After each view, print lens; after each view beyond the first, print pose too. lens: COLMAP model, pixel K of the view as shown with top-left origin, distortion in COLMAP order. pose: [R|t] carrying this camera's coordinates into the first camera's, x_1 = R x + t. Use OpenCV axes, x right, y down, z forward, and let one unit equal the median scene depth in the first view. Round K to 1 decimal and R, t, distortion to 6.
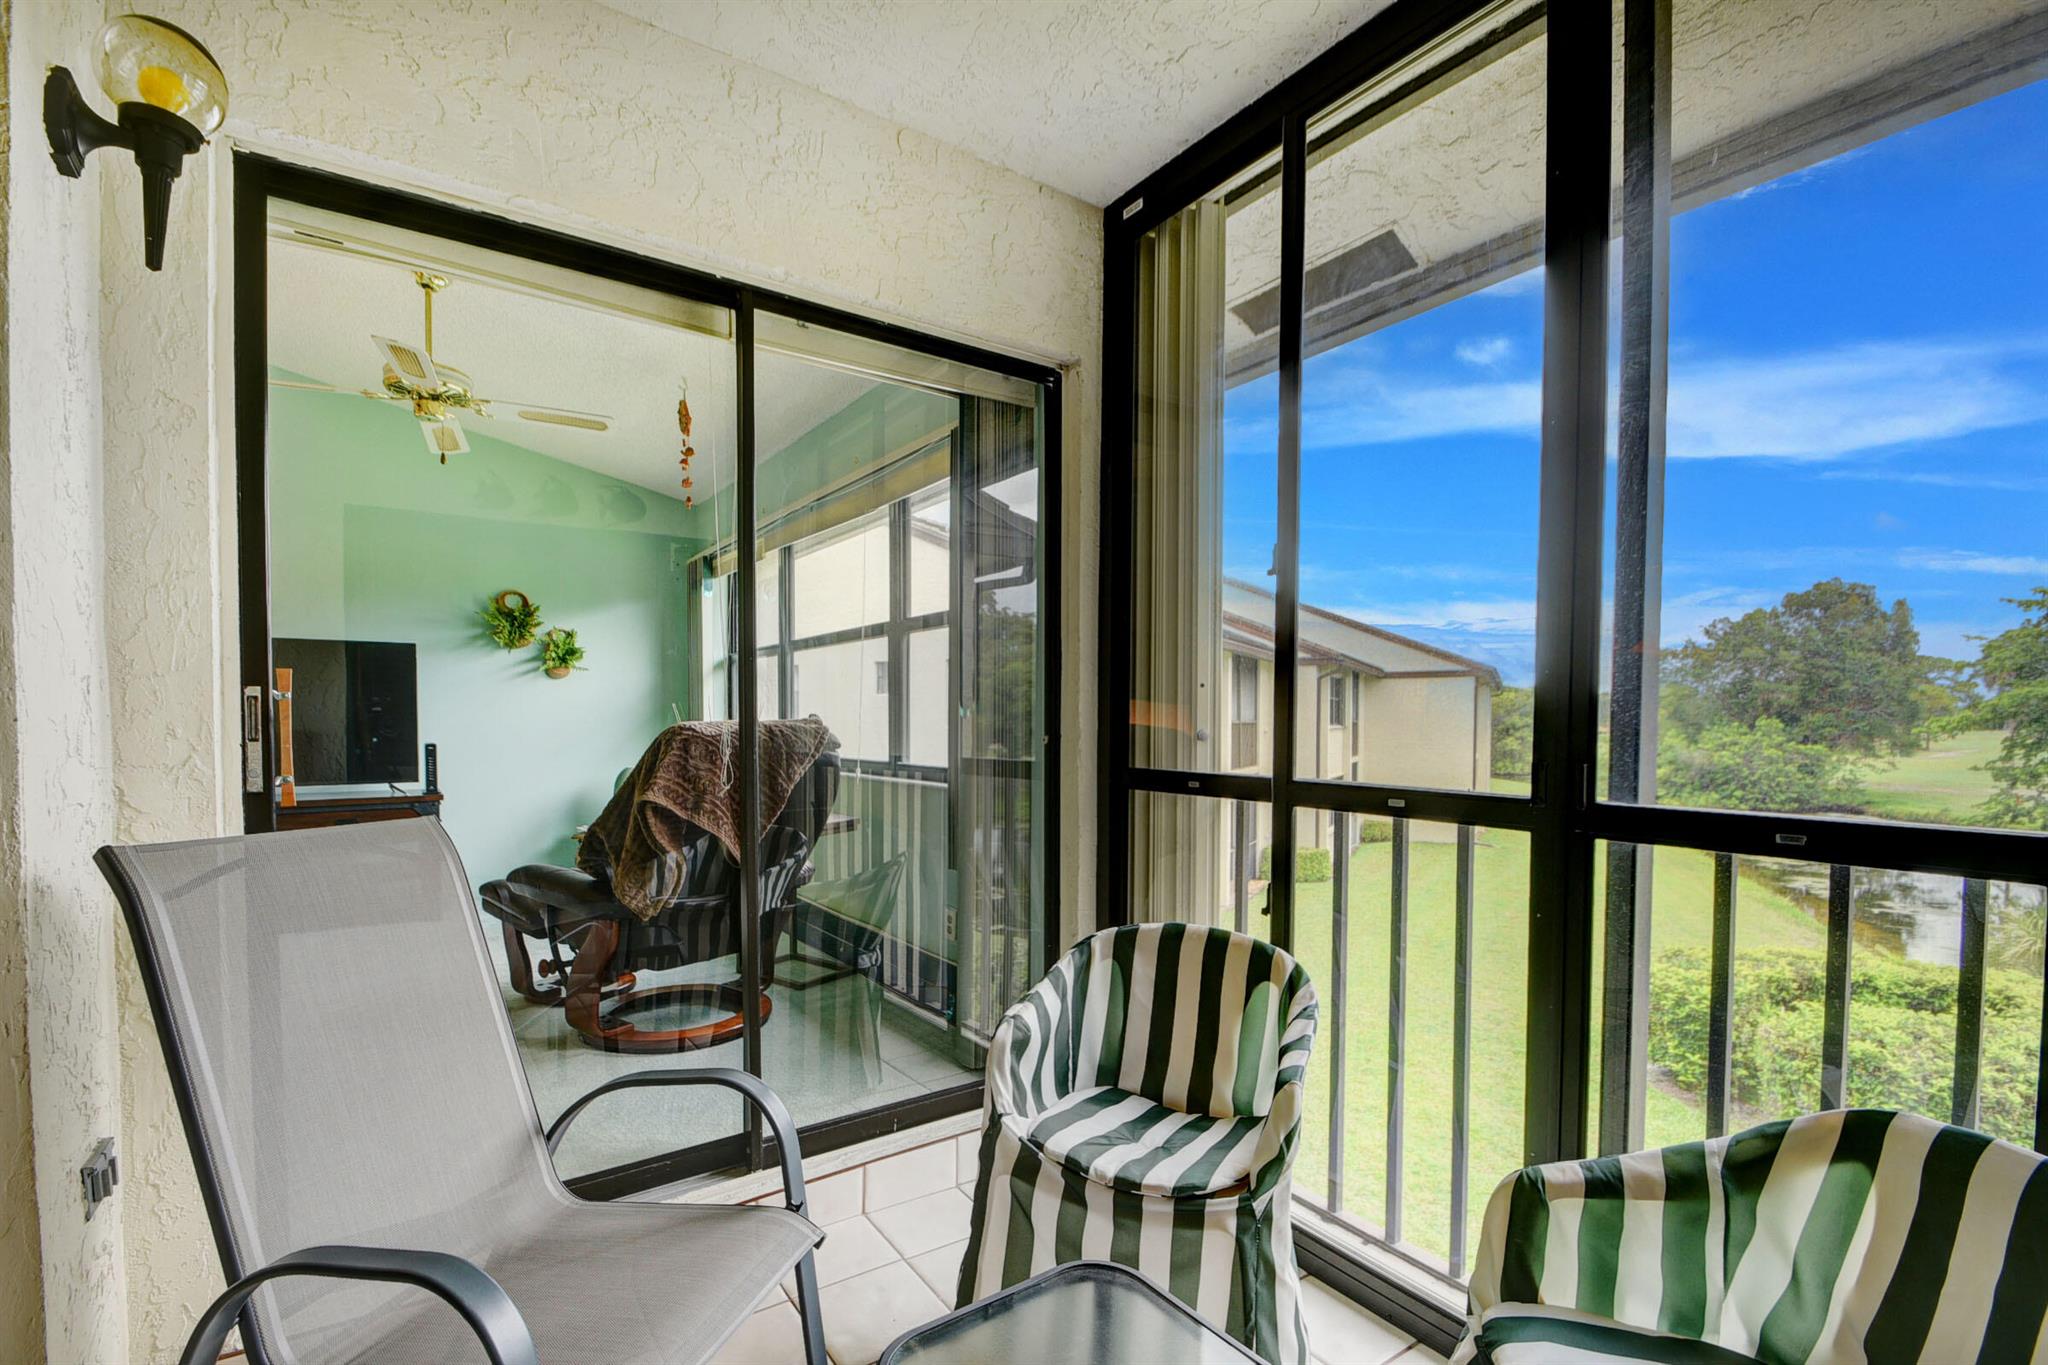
lens RADIAL K [[909.9, 0, 1012.9], [0, 909.9, 750.8], [0, 0, 1]] dist [-0.004586, -0.008037]
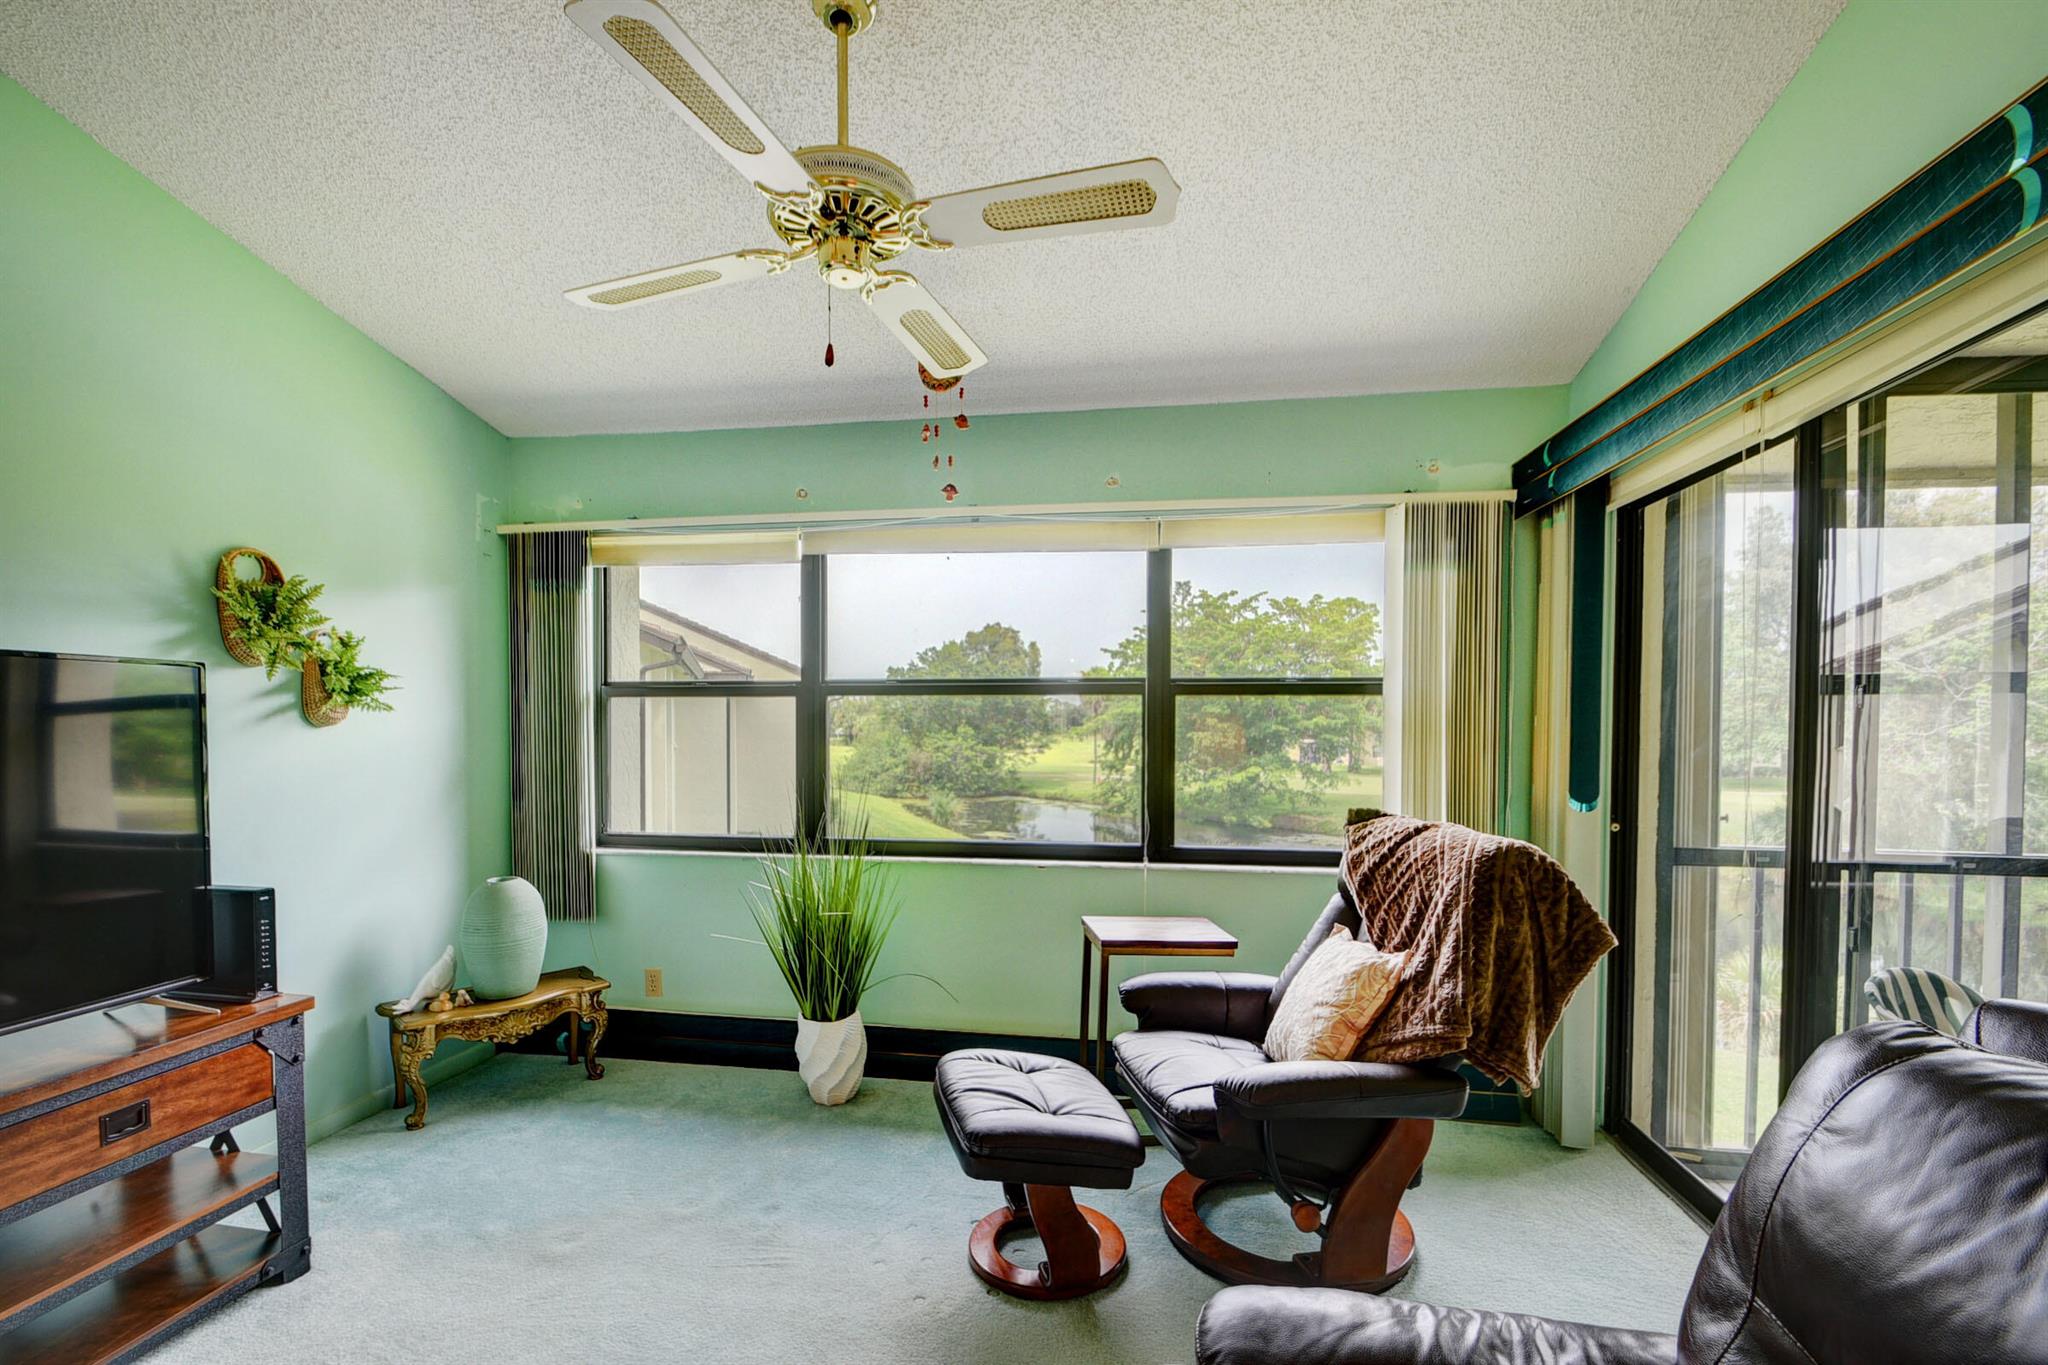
lens RADIAL K [[909.9, 0, 1000.8], [0, 909.9, 749.2], [0, 0, 1]] dist [-0.004586, -0.008037]
pose [[0.706345, -0.017132, 0.707661, -0.599704], [0.021508, 0.999765, 0.002735, -0.060347], [-0.707541, 0.013289, 0.706547, 0.366060]]
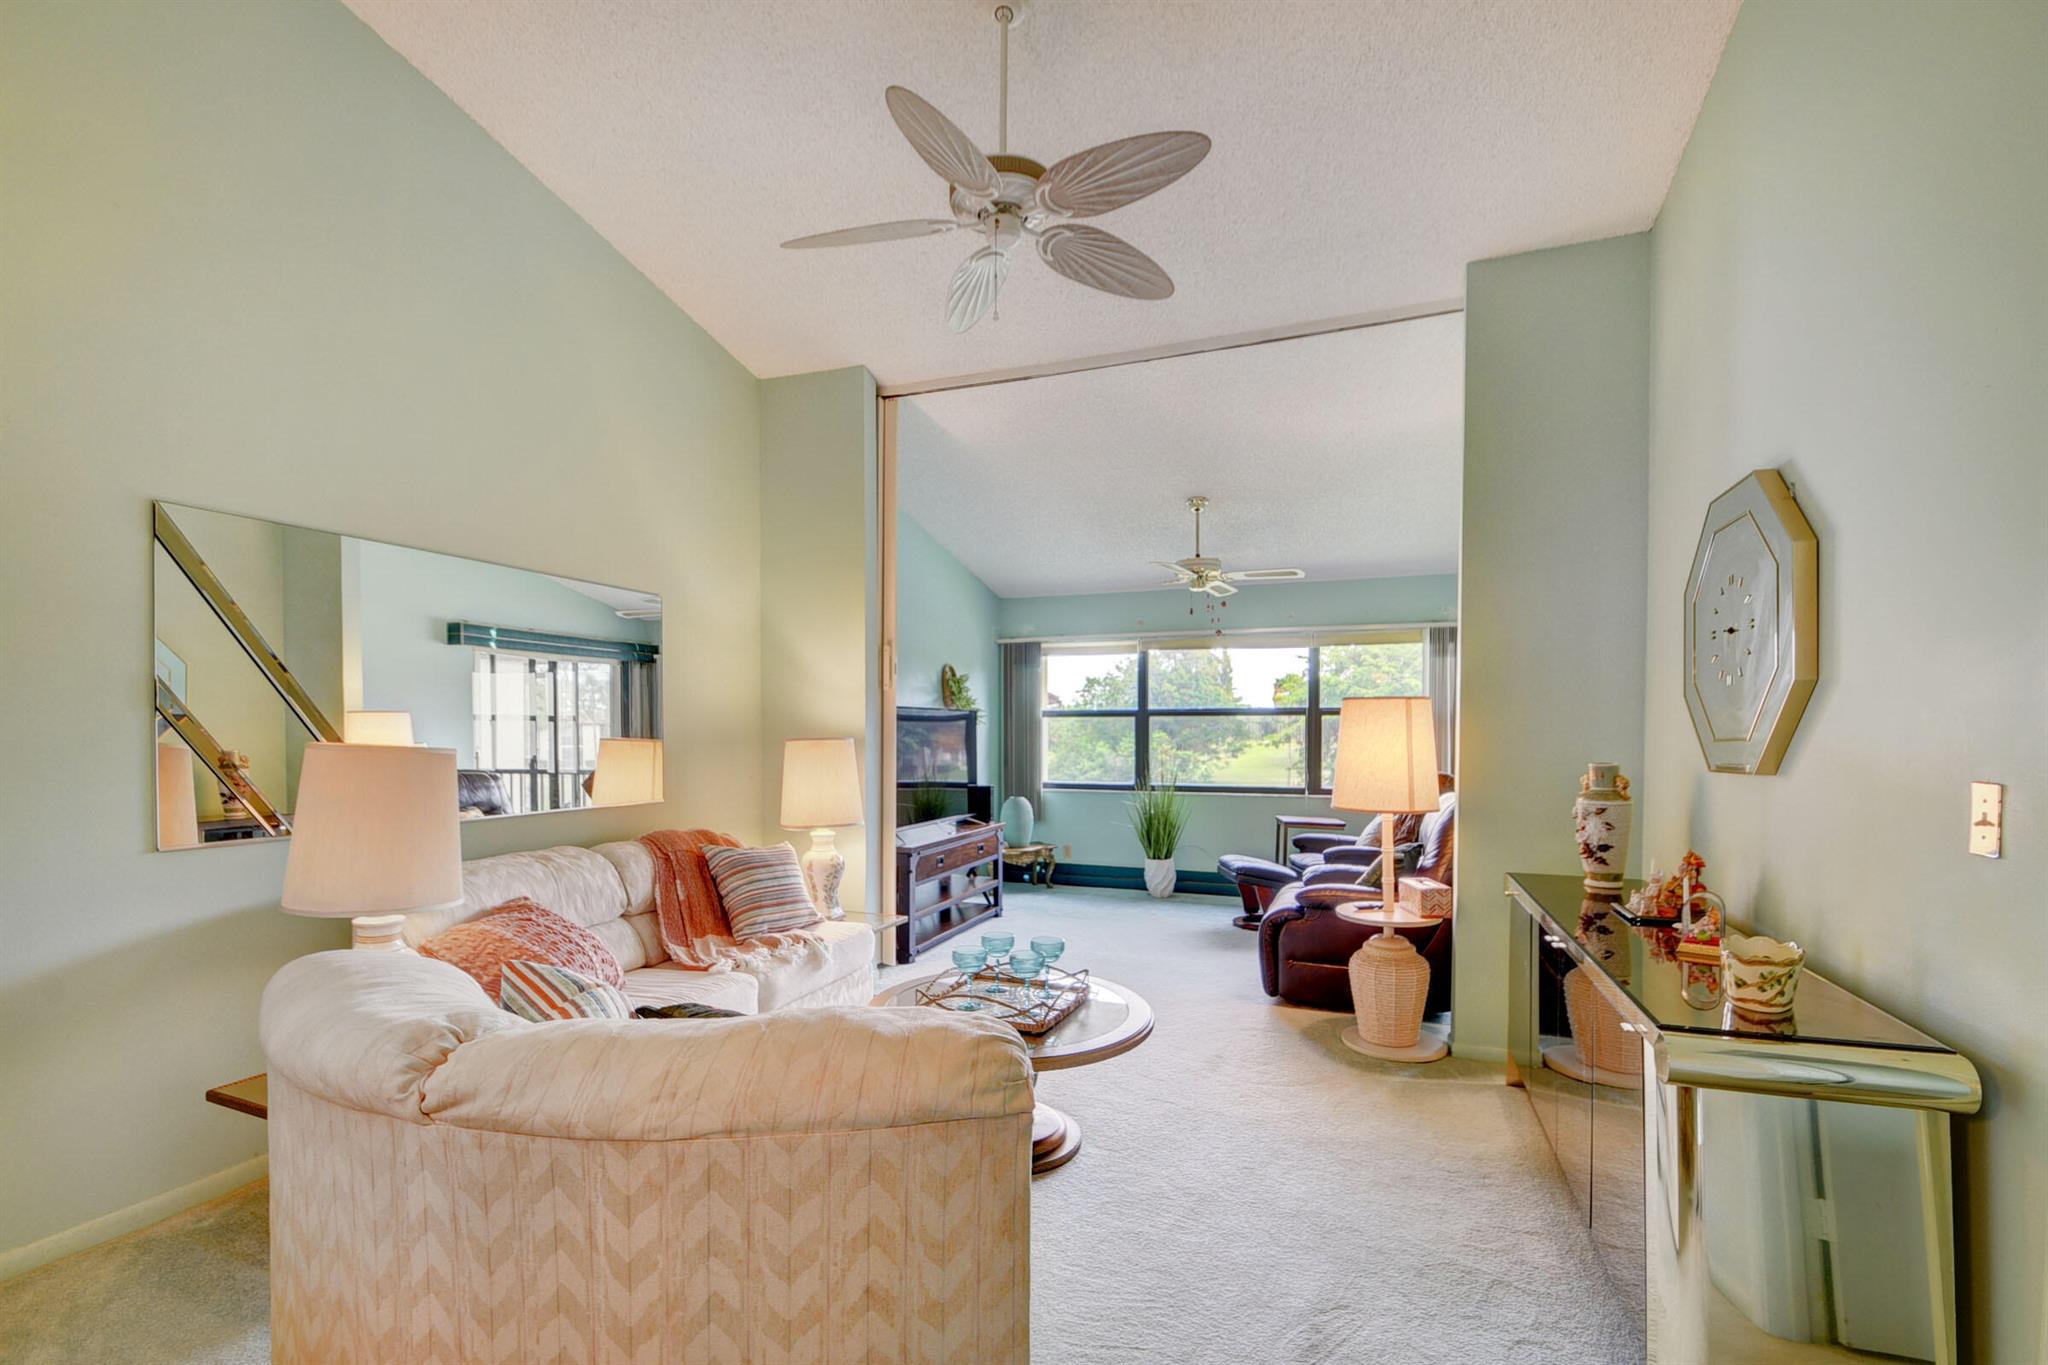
lens RADIAL K [[909.9, 0, 1004.7], [0, 909.9, 738.8], [0, 0, 1]] dist [-0.004586, -0.008037]
pose [[0.833266, -0.005499, 0.552845, -1.220617], [0.018981, 0.999646, -0.018665, -0.042854], [-0.552546, 0.026047, 0.833075, -0.152132]]
